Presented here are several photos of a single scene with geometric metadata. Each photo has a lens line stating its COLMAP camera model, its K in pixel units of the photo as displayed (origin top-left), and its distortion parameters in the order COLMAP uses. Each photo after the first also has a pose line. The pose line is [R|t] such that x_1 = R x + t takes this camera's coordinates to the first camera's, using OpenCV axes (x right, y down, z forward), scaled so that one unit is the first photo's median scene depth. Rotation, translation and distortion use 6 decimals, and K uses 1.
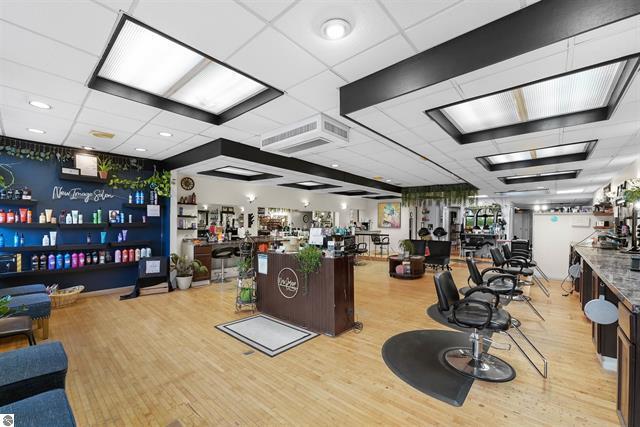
lens RADIAL K [[262.0, 0, 321.4], [0, 262.0, 223.3], [0, 0, 1]] dist [-0.000510, -0.000087]
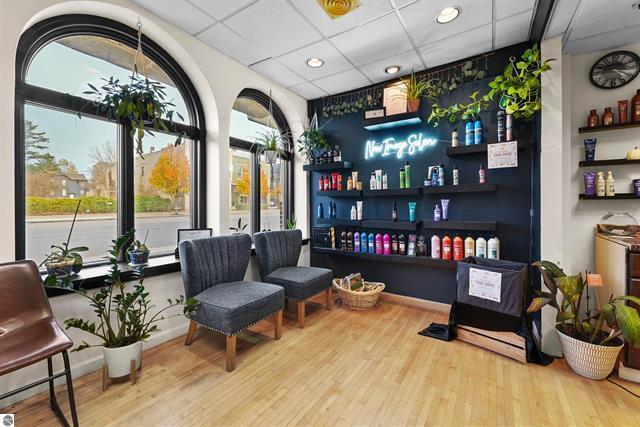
lens RADIAL K [[266.6, 0, 320.2], [0, 266.6, 203.8], [0, 0, 1]] dist [-0.000045, 0.000065]
pose [[0.132224, -0.013654, -0.991126, -0.260307], [-0.000421, 0.999904, -0.013831, 0.044158], [0.991220, 0.002247, 0.132206, 0.702185]]
